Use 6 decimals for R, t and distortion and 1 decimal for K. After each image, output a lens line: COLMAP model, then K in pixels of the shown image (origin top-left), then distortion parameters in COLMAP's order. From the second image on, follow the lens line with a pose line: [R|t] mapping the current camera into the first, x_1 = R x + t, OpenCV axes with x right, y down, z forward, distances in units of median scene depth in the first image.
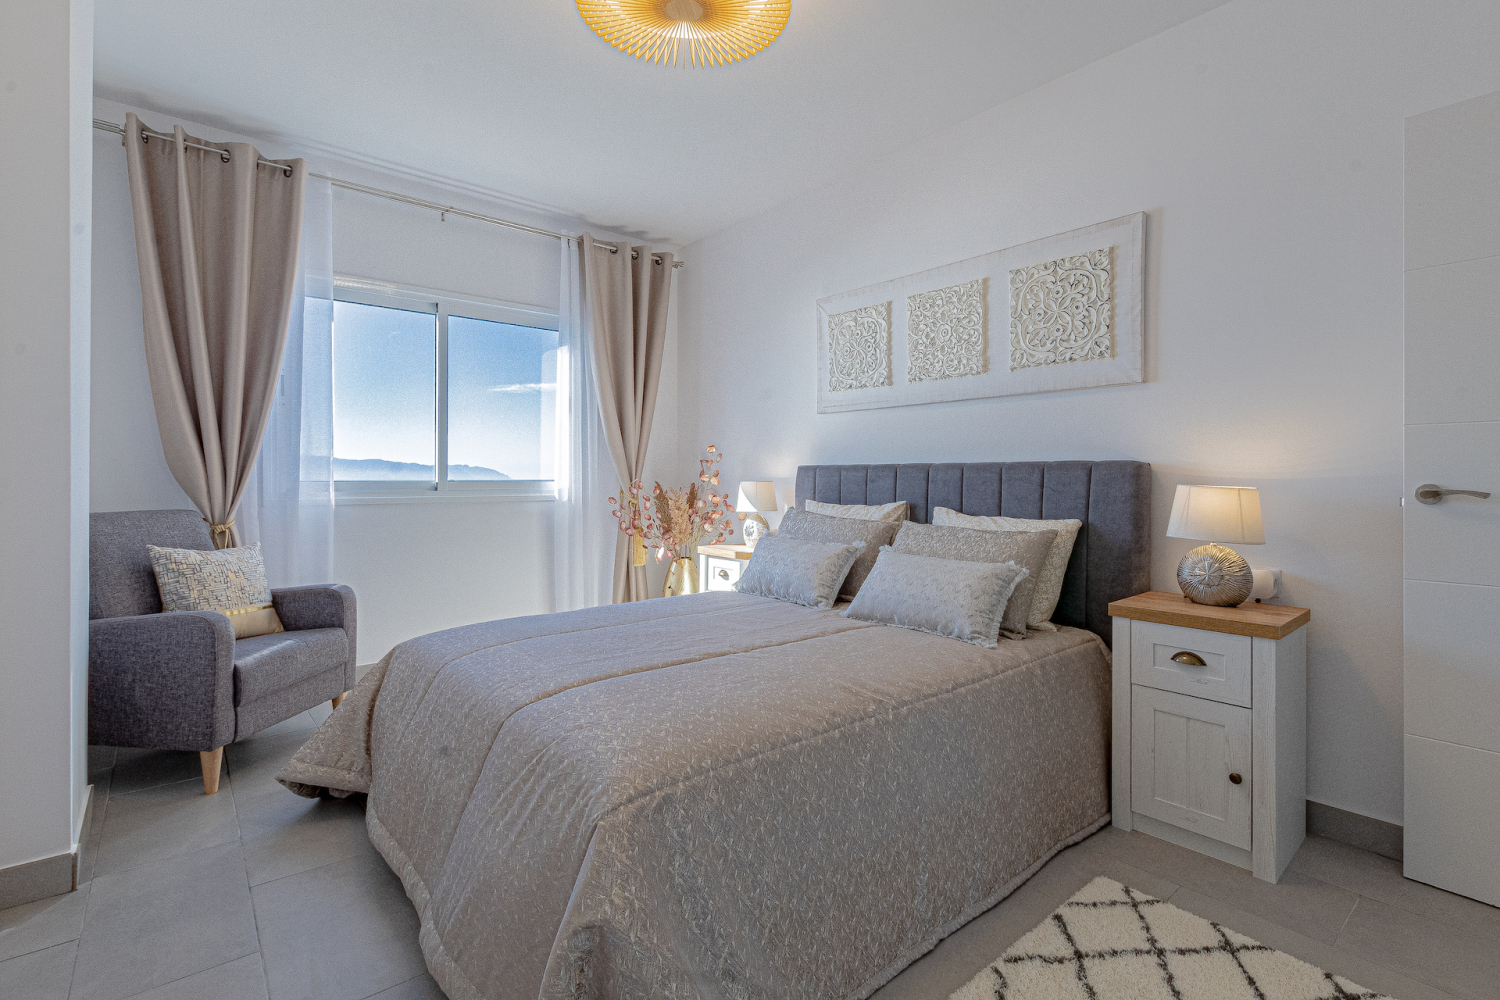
lens RADIAL K [[708.7, 0, 754.0], [0, 708.7, 480.9], [0, 0, 1]] dist [0.002774, 0.000075]
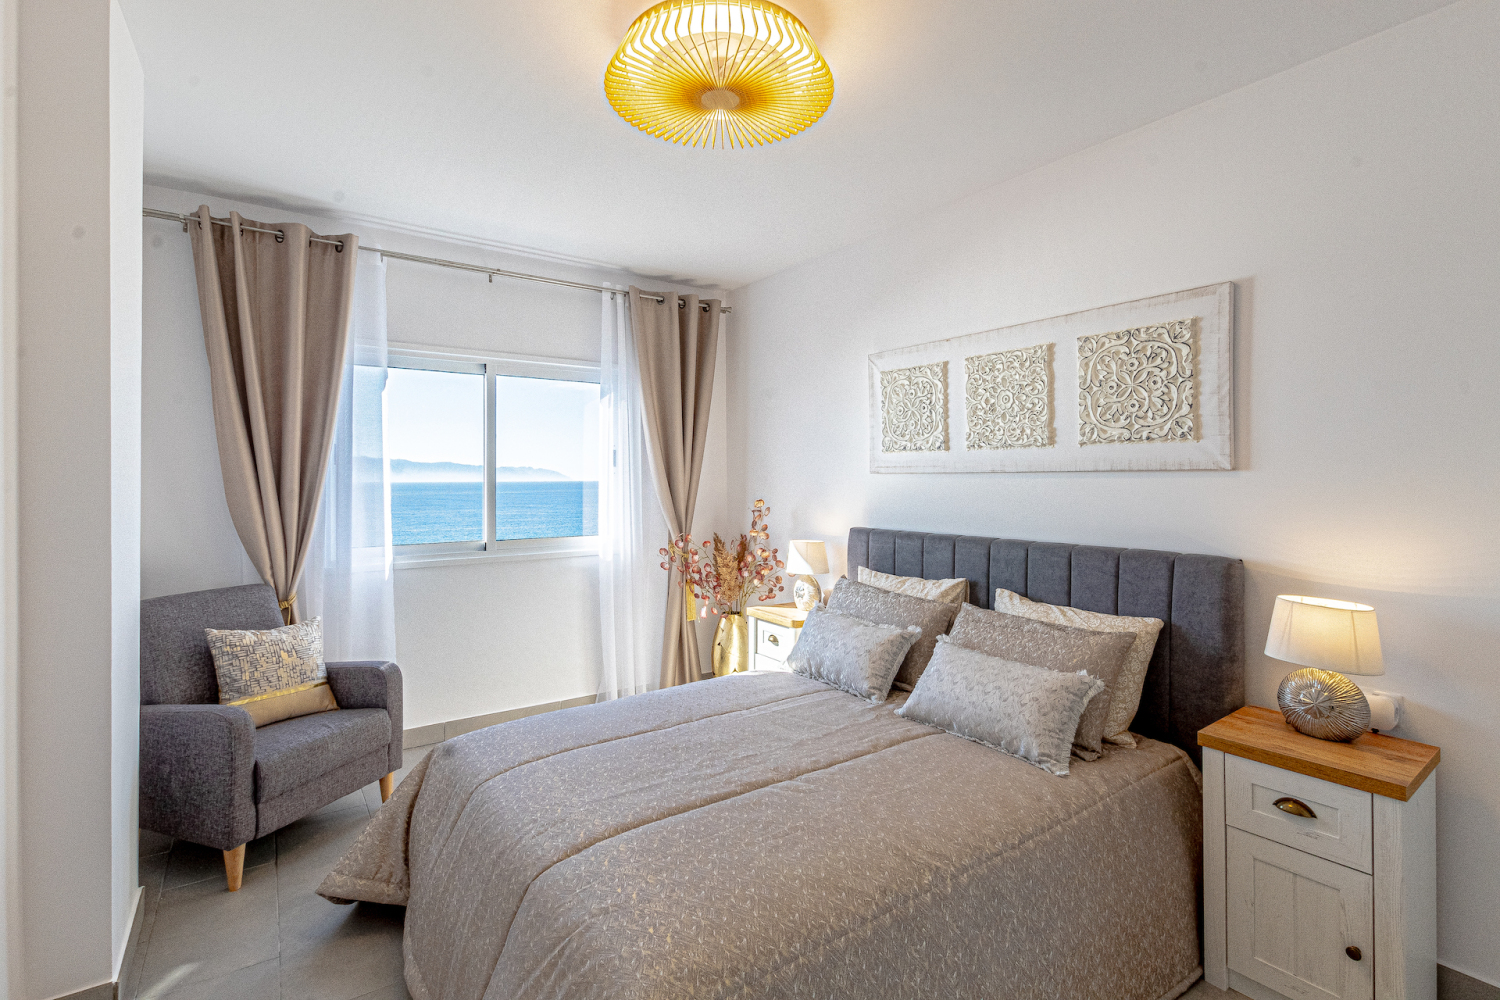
lens RADIAL K [[706.1, 0, 754.8], [0, 706.1, 473.5], [0, 0, 1]] dist [0.003566, -0.000112]
pose [[0.996792, -0.007635, -0.079671, 0.013209], [0.007079, 0.999949, -0.007258, -0.110710], [0.079722, 0.006671, 0.996795, 0.048521]]
